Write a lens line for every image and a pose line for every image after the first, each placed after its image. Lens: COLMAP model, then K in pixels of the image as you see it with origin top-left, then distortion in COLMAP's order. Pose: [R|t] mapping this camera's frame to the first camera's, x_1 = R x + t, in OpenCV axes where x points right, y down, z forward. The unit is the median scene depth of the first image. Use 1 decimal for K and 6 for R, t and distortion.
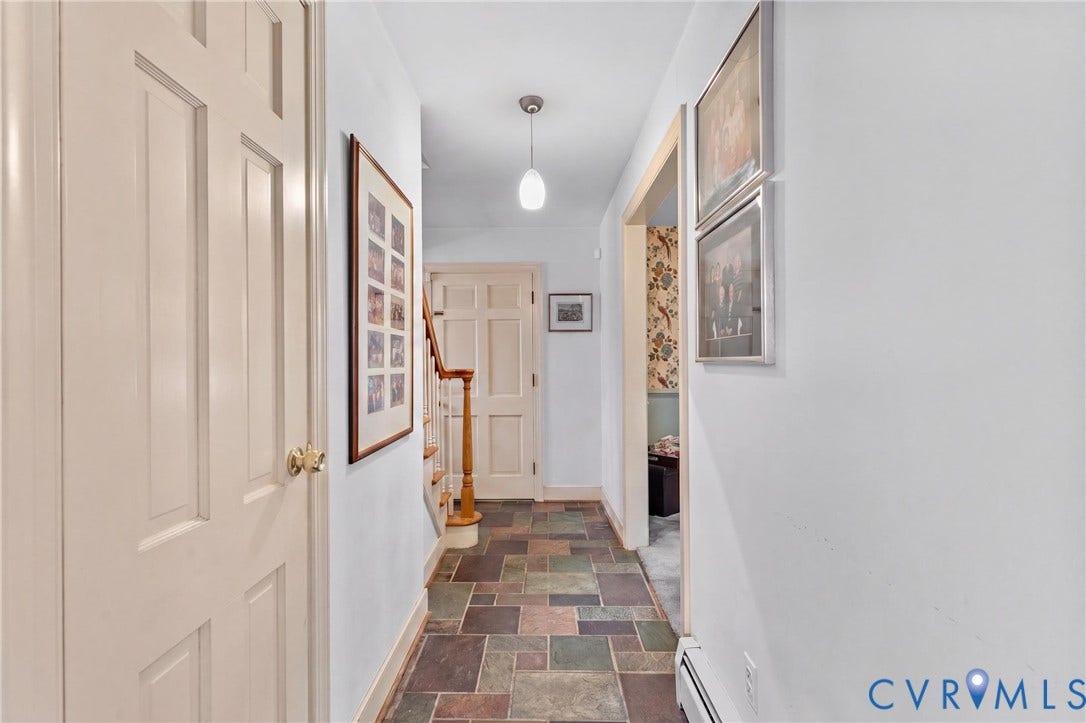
lens RADIAL K [[464.8, 0, 532.3], [0, 464.8, 365.5], [0, 0, 1]] dist [-0.002105, 0.000821]
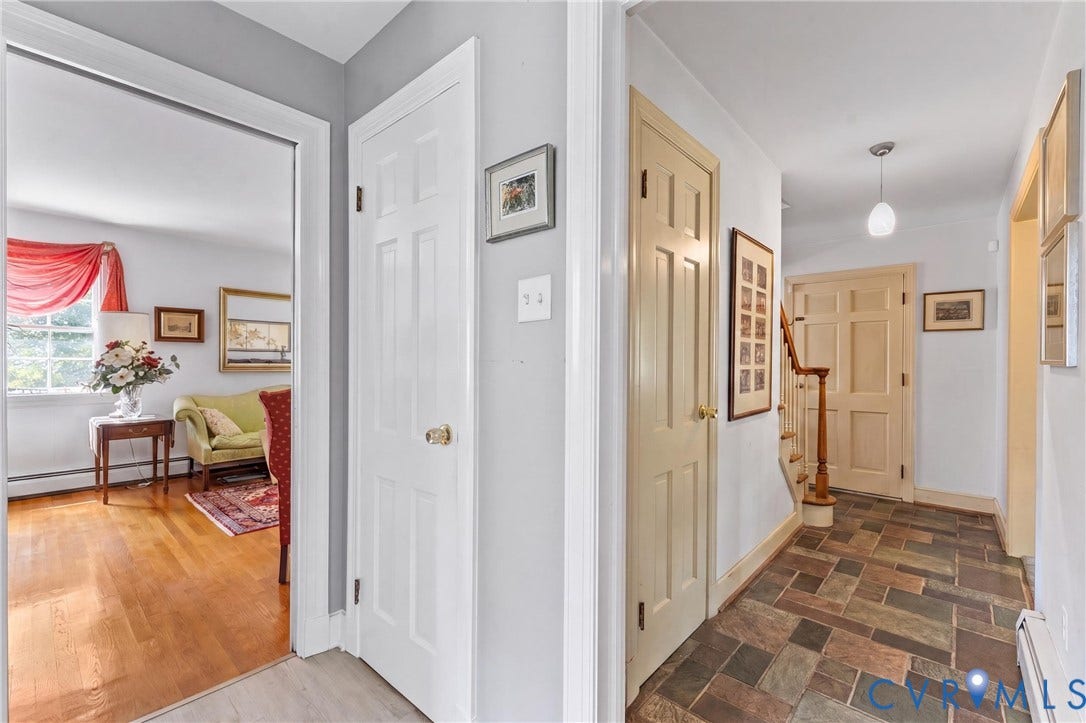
lens RADIAL K [[464.8, 0, 531.6], [0, 464.8, 366.1], [0, 0, 1]] dist [-0.002105, 0.000821]
pose [[0.735744, 0.016628, -0.677056, 0.149137], [-0.011837, 0.999862, 0.011692, -0.000429], [0.677156, -0.000588, 0.735839, -0.490790]]
